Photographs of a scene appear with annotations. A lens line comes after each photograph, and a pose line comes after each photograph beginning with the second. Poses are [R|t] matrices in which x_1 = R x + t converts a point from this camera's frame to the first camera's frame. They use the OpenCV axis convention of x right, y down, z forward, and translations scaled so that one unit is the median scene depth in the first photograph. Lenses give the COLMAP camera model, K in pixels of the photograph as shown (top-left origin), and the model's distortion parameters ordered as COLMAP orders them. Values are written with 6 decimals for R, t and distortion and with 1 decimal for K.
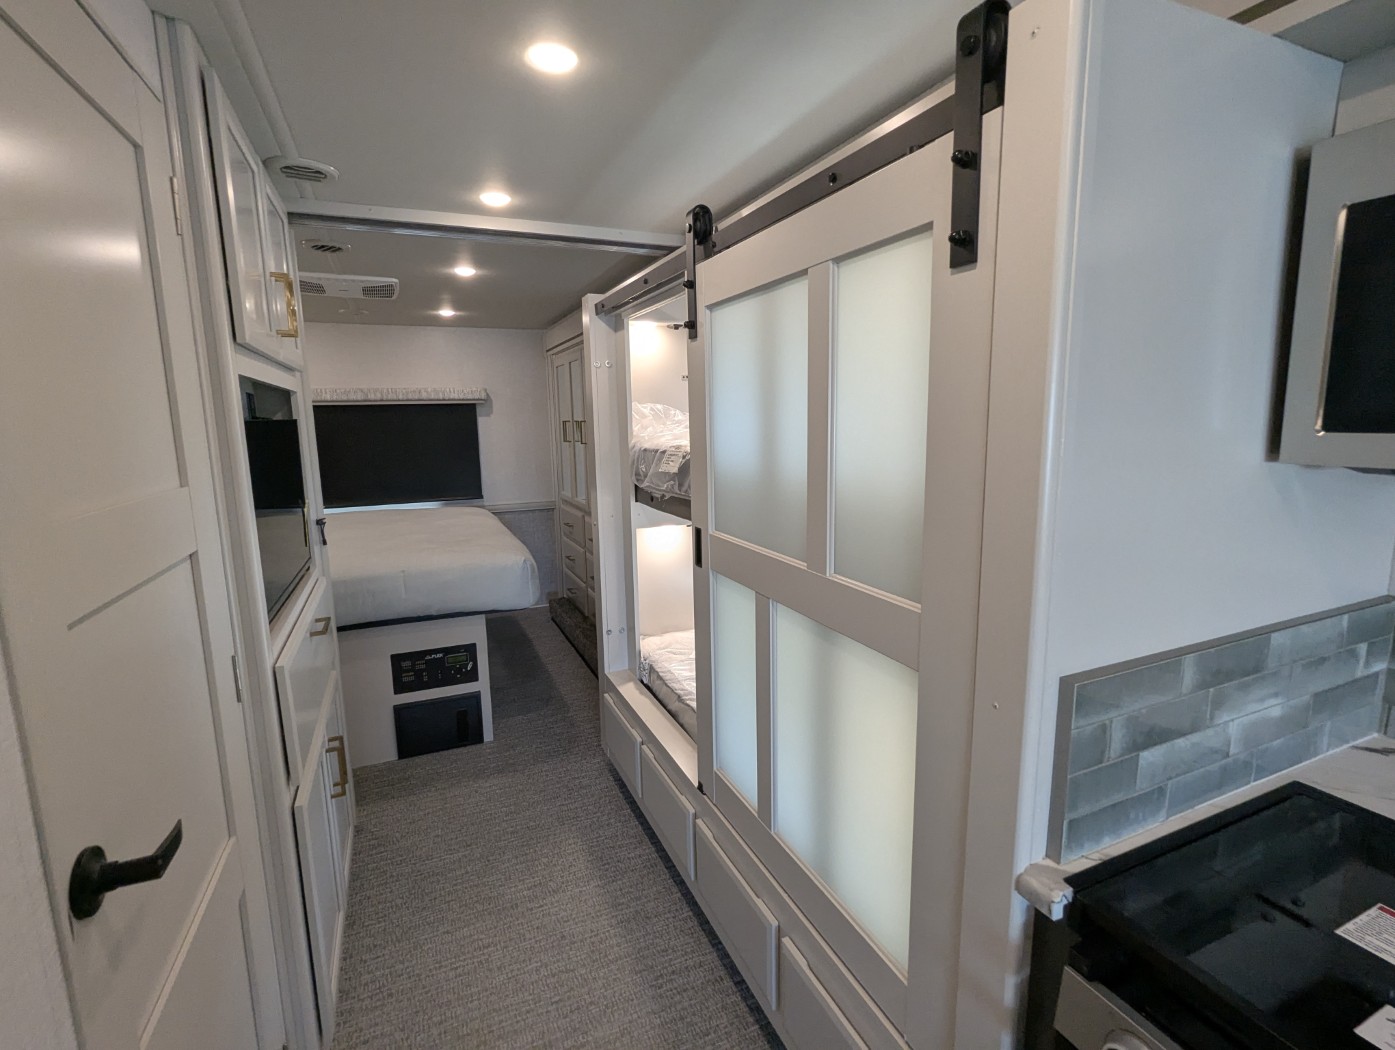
lens RADIAL K [[663.6, 0, 698.6], [0, 663.6, 523.9], [0, 0, 1]] dist [-0.000142, 0.000398]
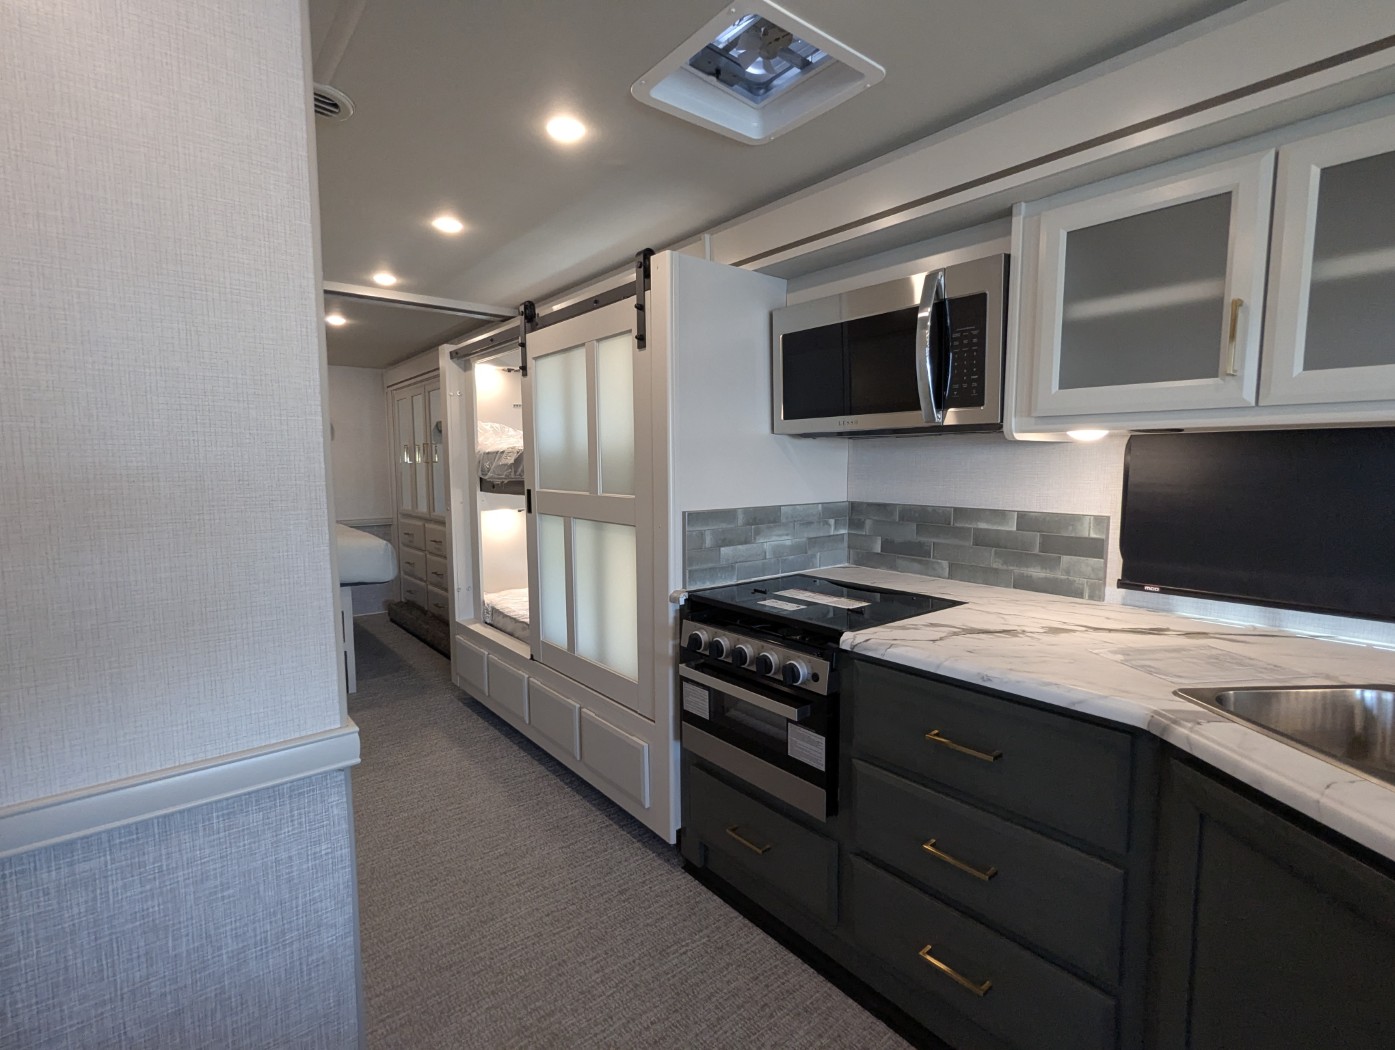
lens RADIAL K [[663.6, 0, 699.5], [0, 663.6, 525.9], [0, 0, 1]] dist [-0.000142, 0.000398]
pose [[0.965034, -0.010794, 0.261901, -0.015619], [0.029763, 0.997202, -0.068568, 0.144860], [-0.260428, 0.073965, 0.962656, -0.449144]]
